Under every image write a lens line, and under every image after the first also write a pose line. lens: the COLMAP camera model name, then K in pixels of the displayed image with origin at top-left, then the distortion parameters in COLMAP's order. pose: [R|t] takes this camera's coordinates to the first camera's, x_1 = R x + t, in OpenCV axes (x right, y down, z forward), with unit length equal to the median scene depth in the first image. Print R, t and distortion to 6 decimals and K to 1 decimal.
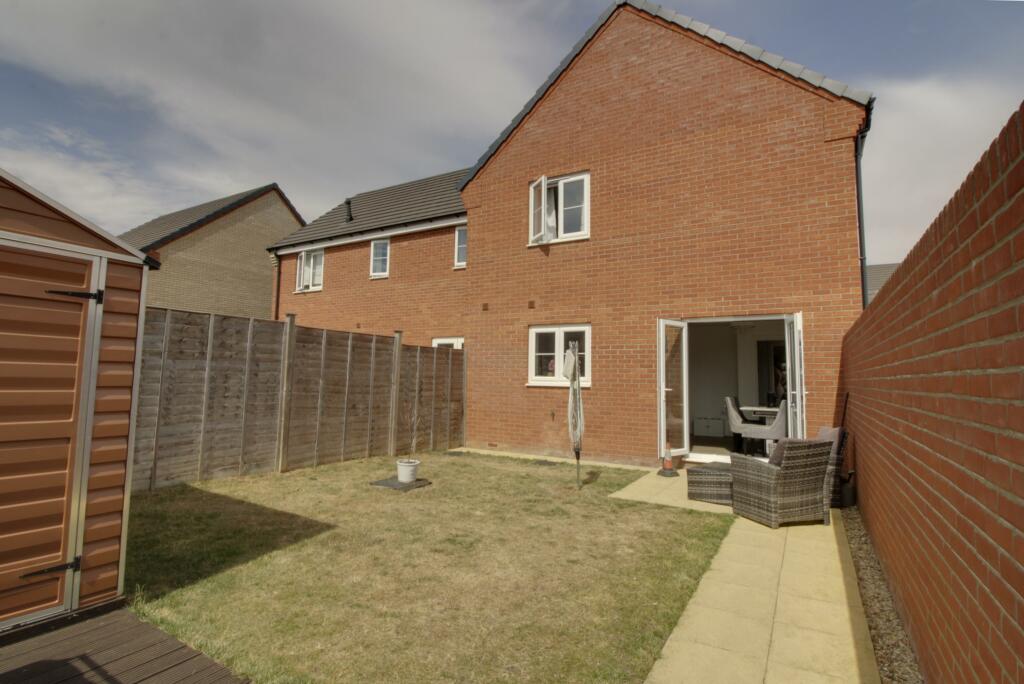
lens RADIAL K [[492.2, 0, 512.6], [0, 492.2, 334.0], [0, 0, 1]] dist [0.013208, -0.019405]
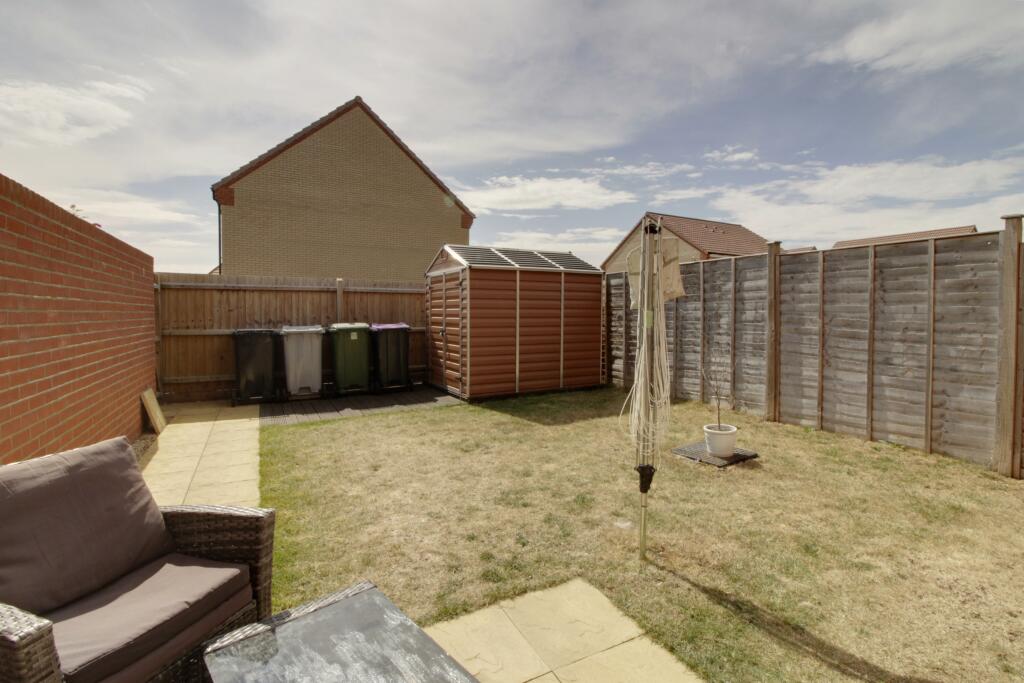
lens RADIAL K [[492.2, 0, 512.6], [0, 492.2, 333.5], [0, 0, 1]] dist [0.013208, -0.019405]
pose [[-0.518112, 0.009405, -0.855261, 0.712085], [0.056716, 0.998117, -0.023382, 0.154128], [0.853430, -0.060621, -0.517670, 1.443511]]
